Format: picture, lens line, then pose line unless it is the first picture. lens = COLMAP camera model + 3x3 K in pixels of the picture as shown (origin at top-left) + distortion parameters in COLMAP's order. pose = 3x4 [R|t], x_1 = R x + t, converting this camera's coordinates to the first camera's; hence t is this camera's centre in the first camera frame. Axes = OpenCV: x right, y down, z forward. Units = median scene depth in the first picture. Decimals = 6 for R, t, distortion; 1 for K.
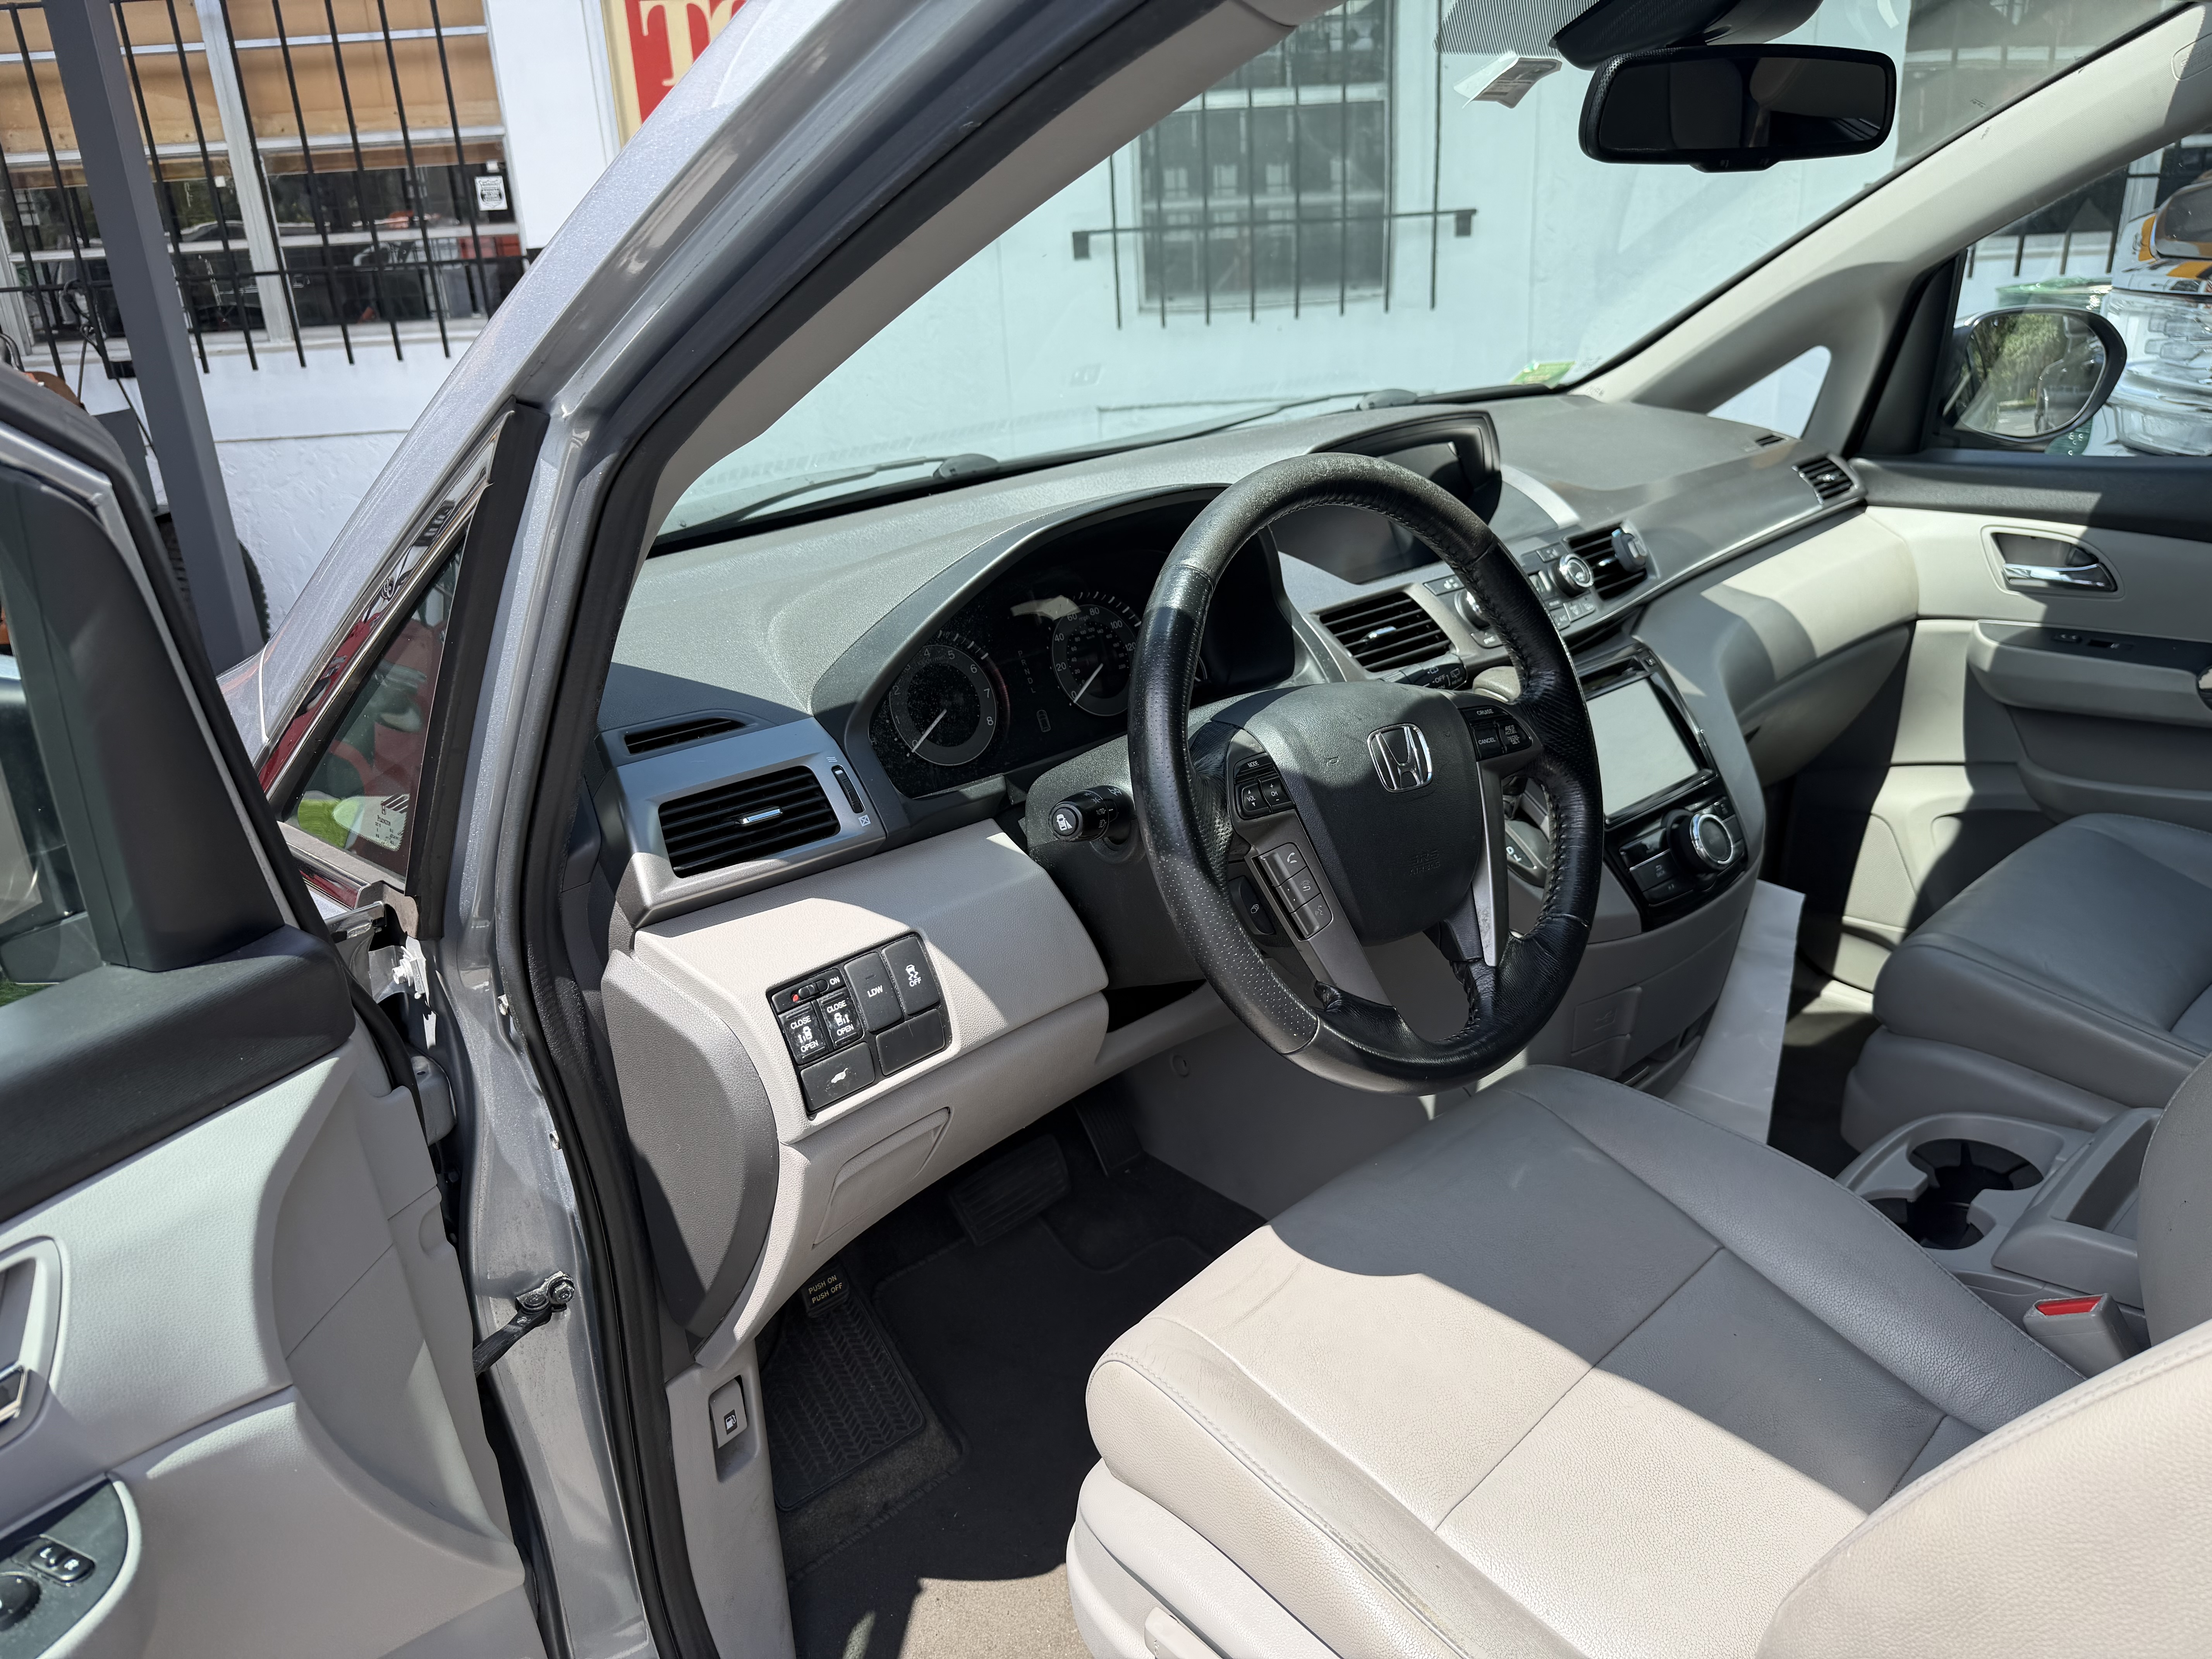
lens RADIAL K [[1522.0, 0, 1108.0], [0, 1522.0, 843.7], [0, 0, 1]] dist [0.087846, -0.159243]
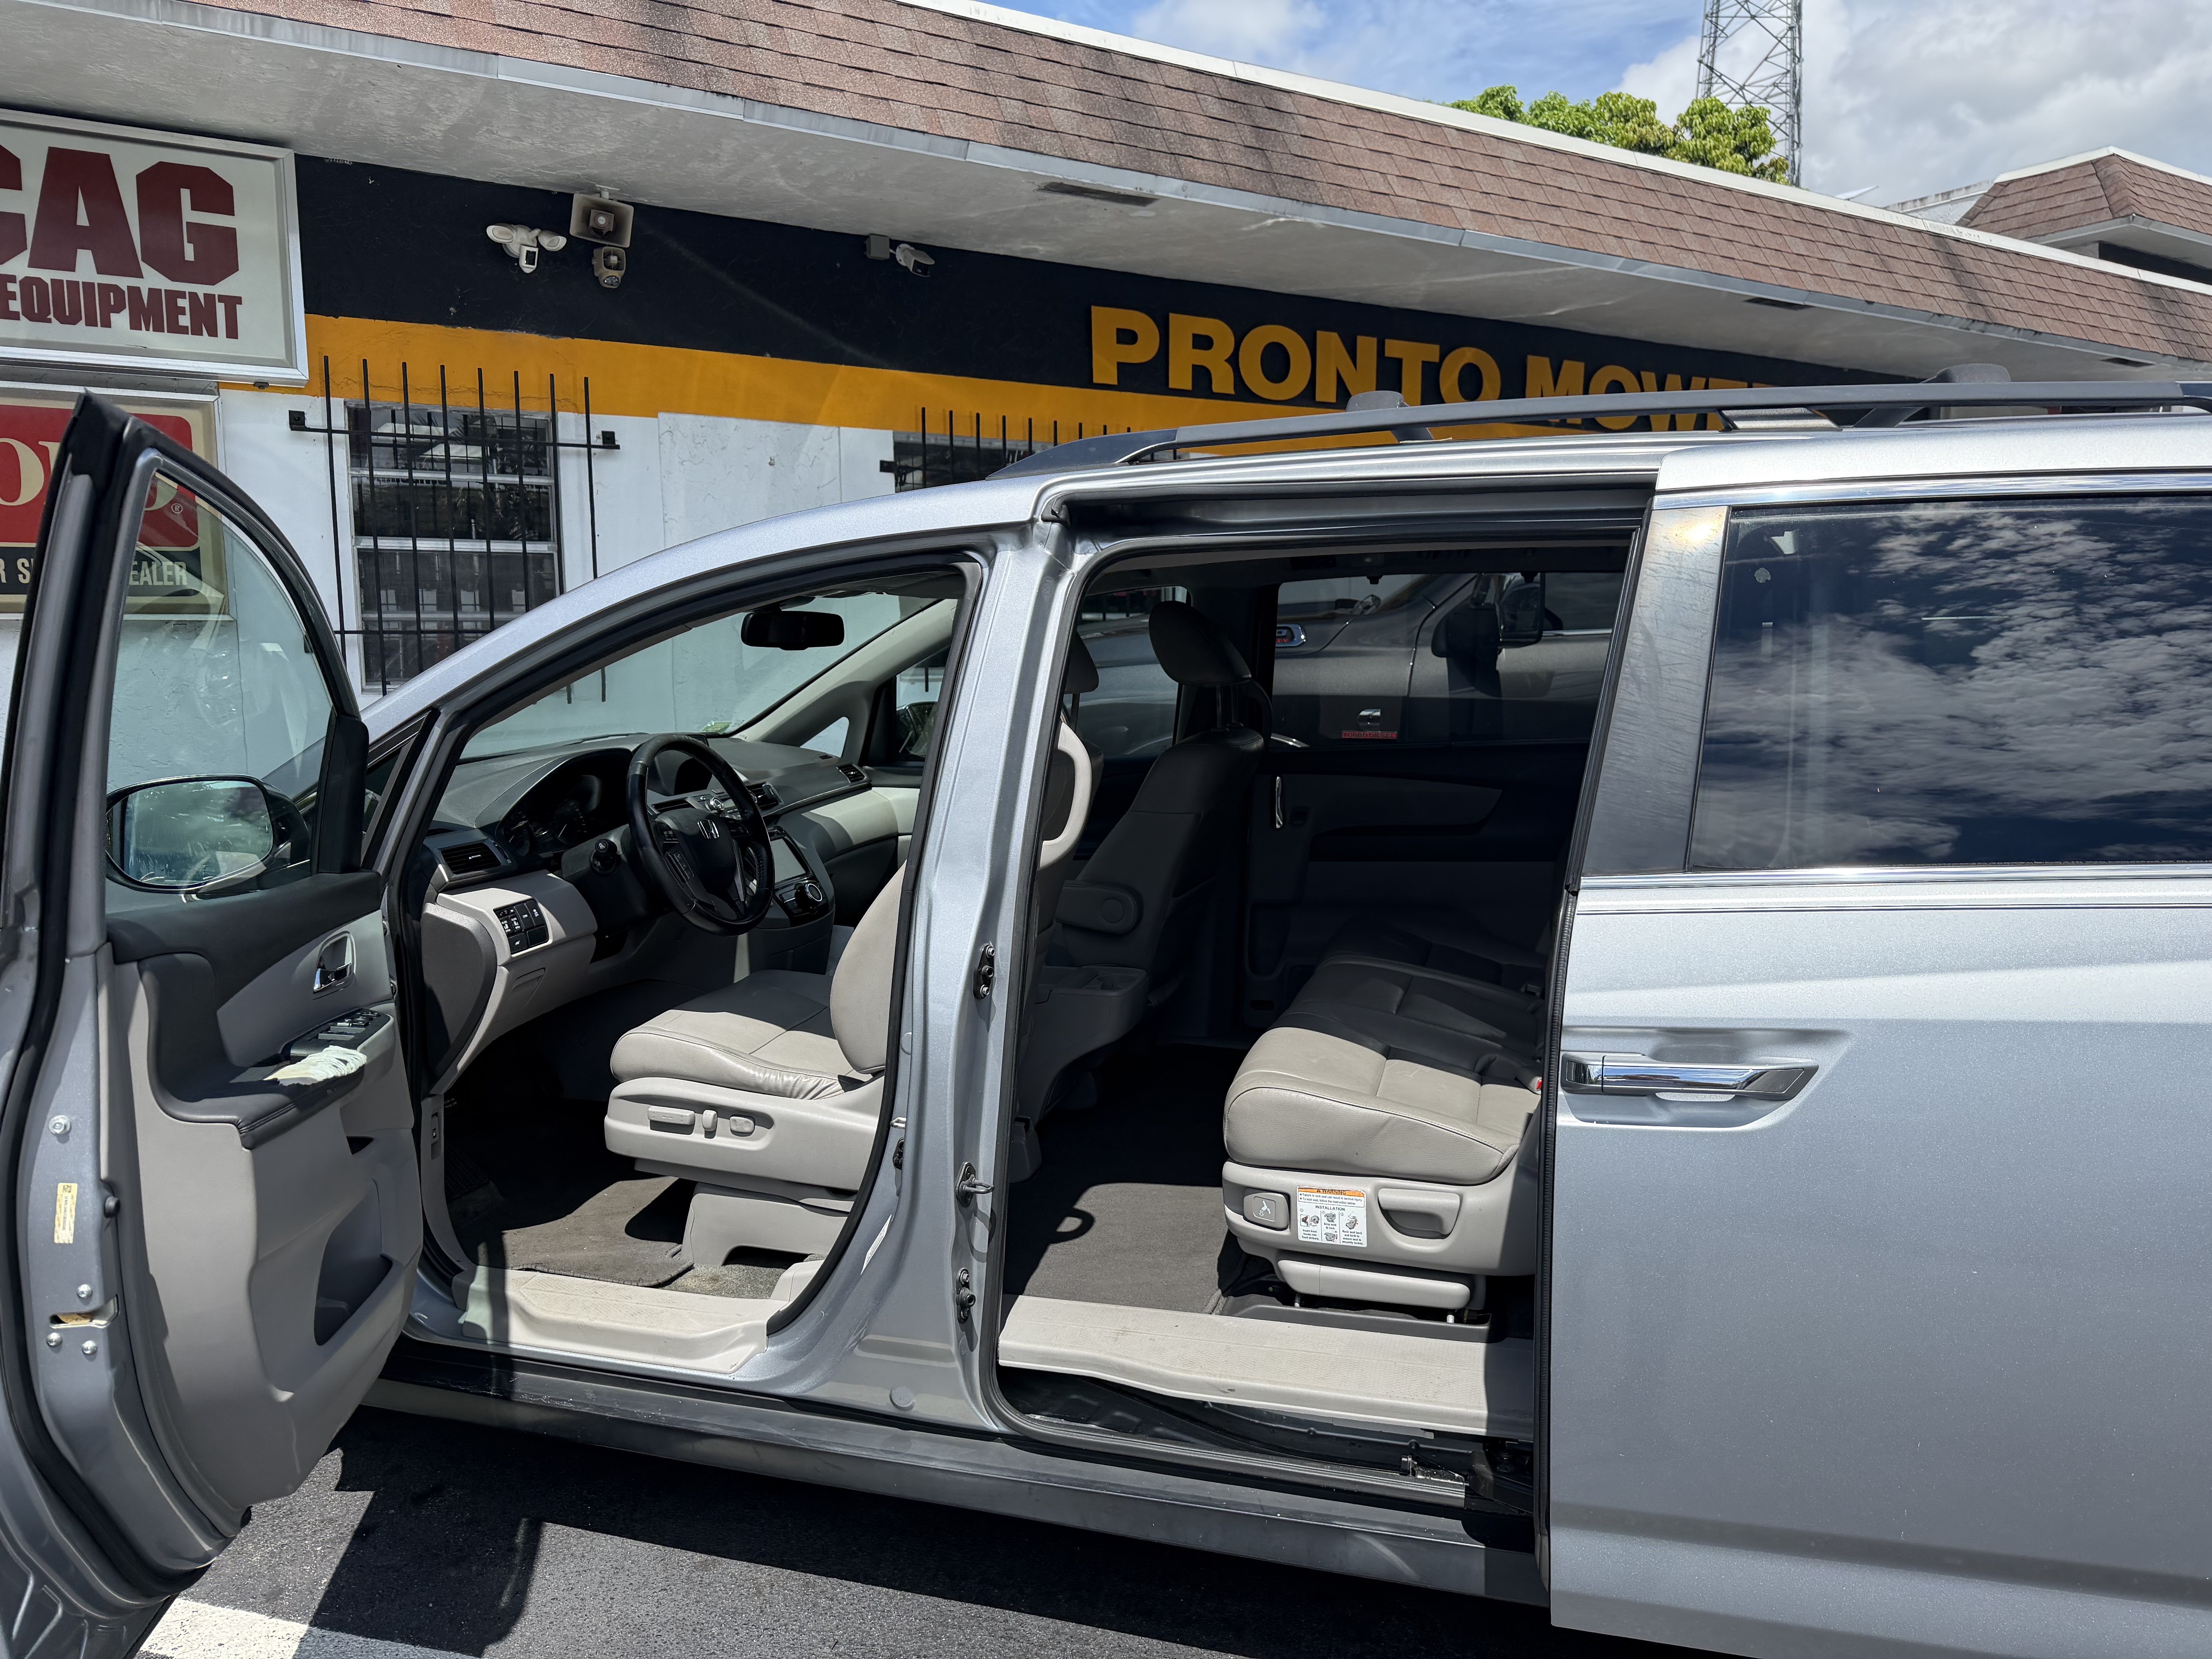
lens RADIAL K [[1527.1, 0, 1106.0], [0, 1527.1, 829.5], [0, 0, 1]] dist [0.073101, -0.118753]
pose [[0.853793, -0.015239, 0.520390, -0.516251], [0.146001, 0.966469, -0.211238, 0.505208], [-0.499721, 0.256331, 0.827389, -1.379373]]
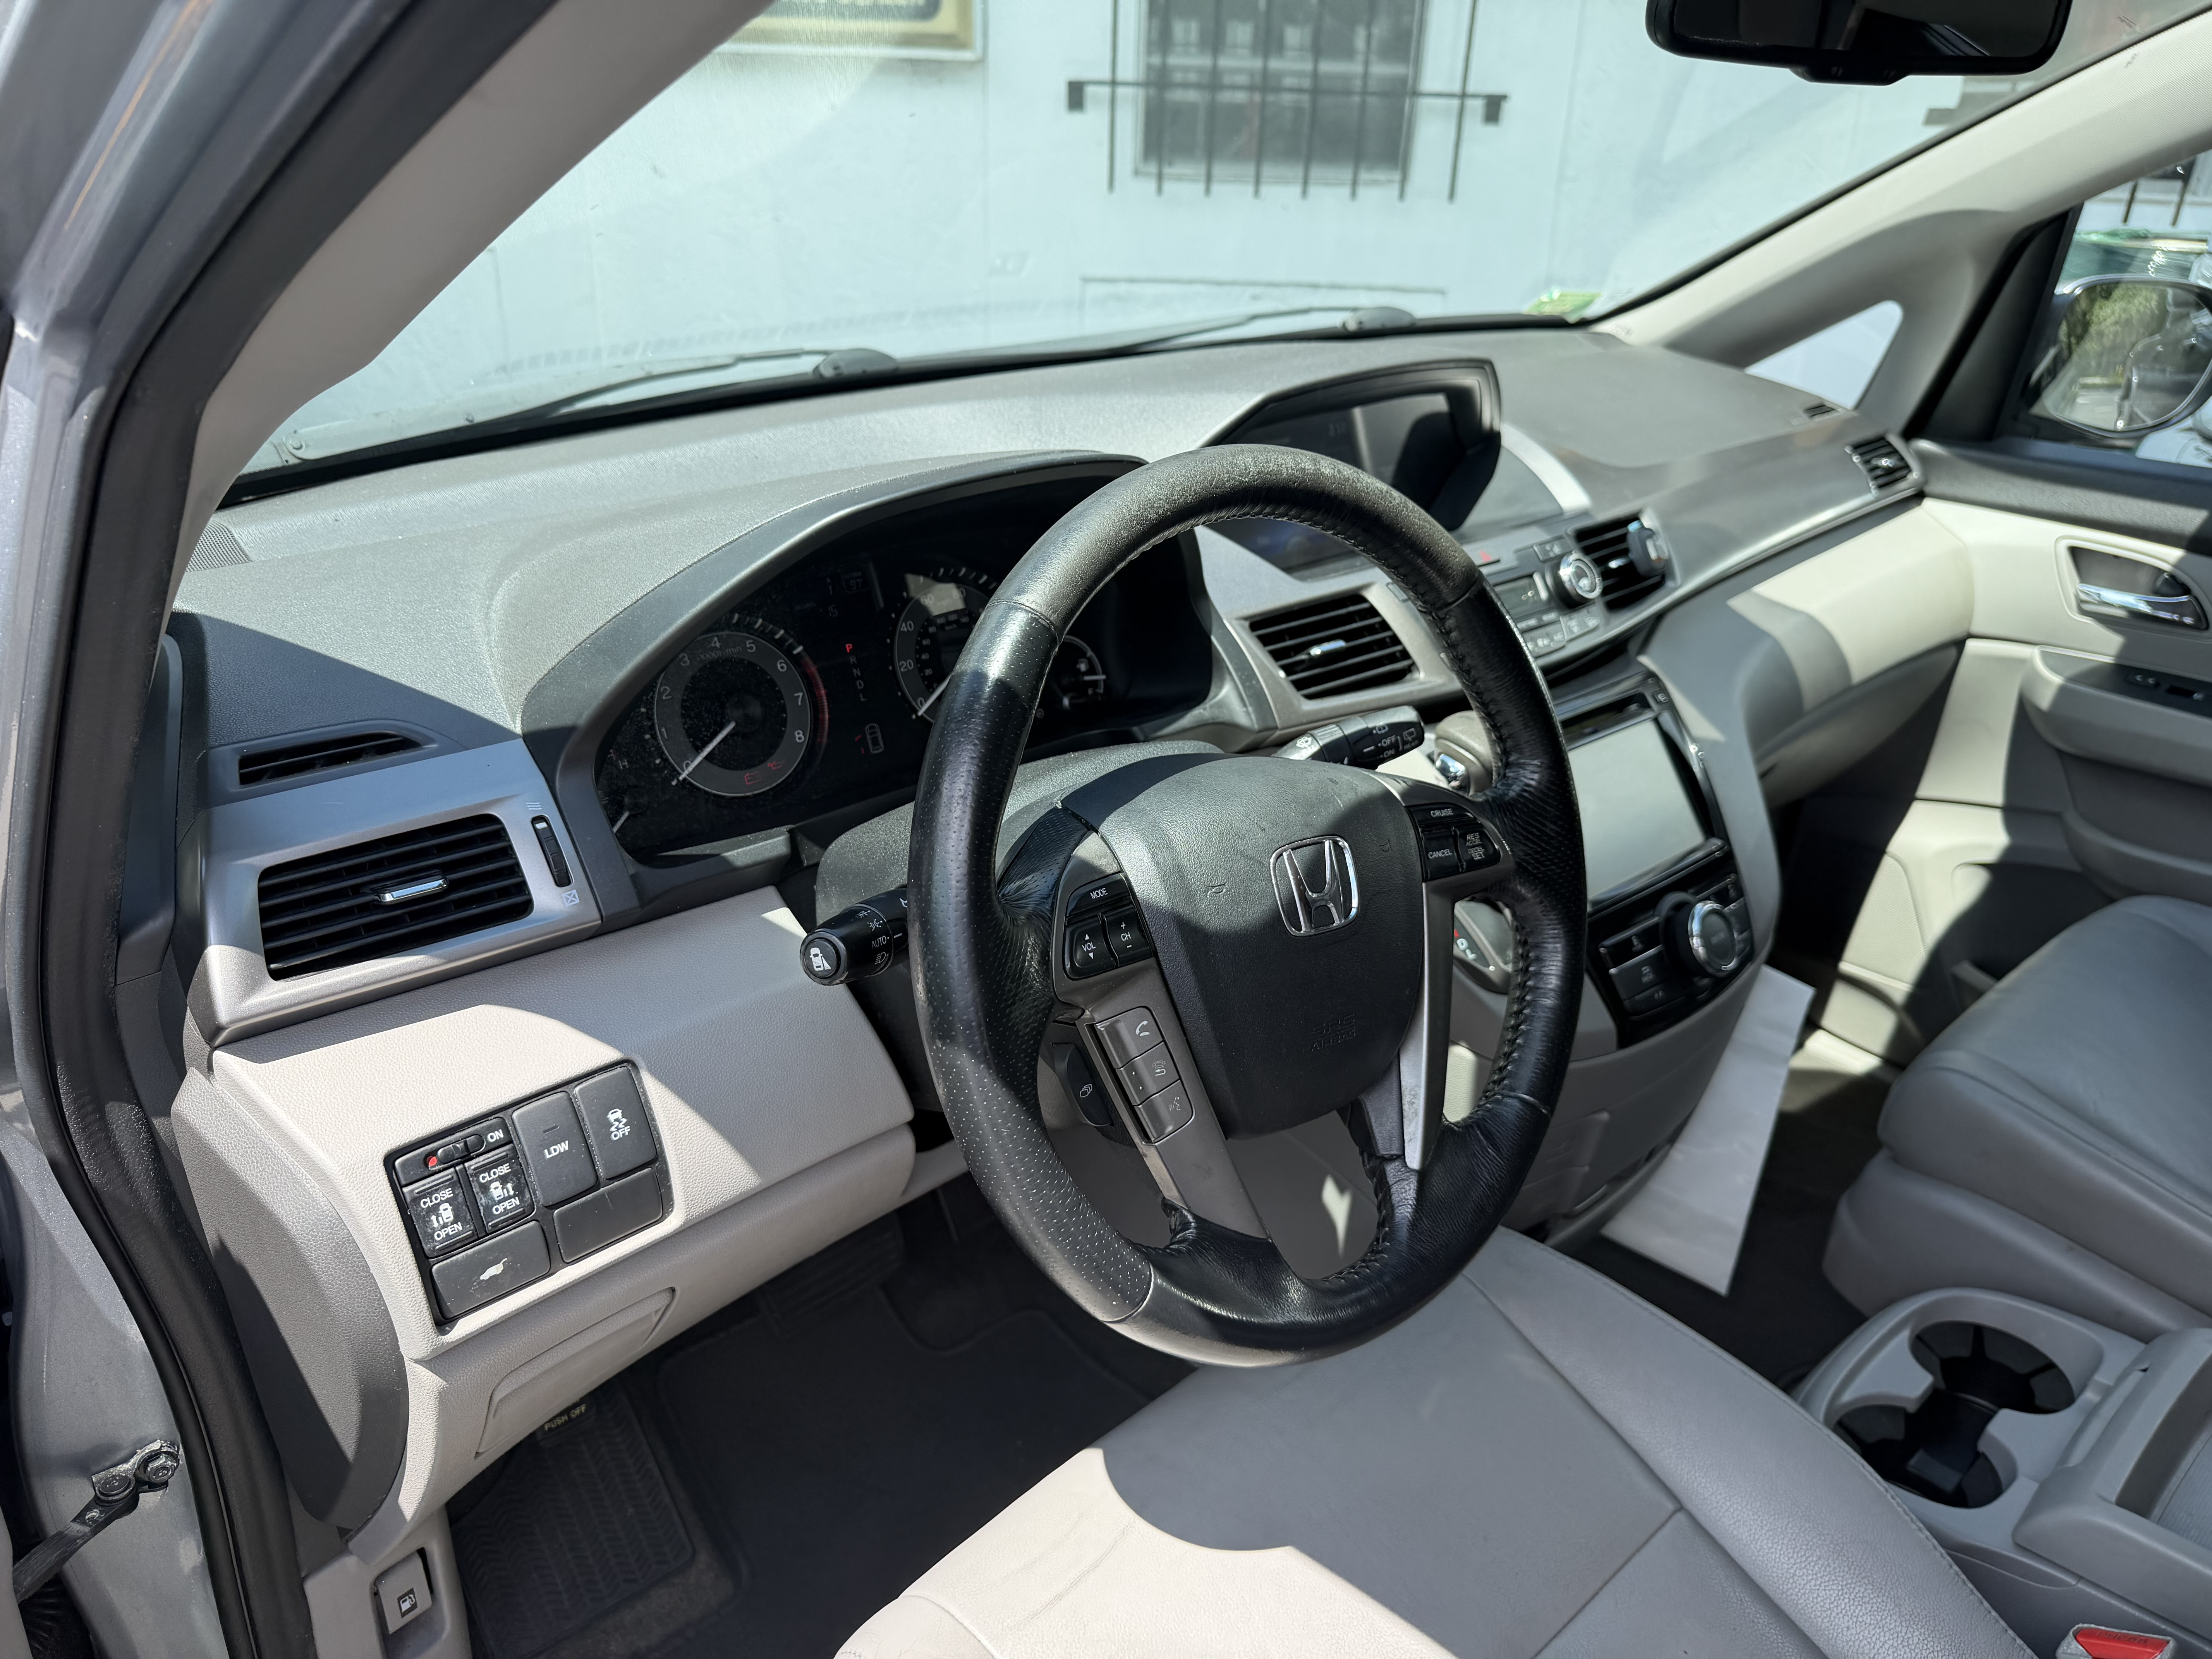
lens RADIAL K [[1527.1, 0, 1106.0], [0, 1527.1, 829.5], [0, 0, 1]] dist [0.073101, -0.118753]
pose [[0.996658, 0.078562, 0.022389, 0.054852], [-0.079974, 0.994243, 0.071314, -0.090282], [-0.016658, -0.072866, 0.997203, 0.209766]]
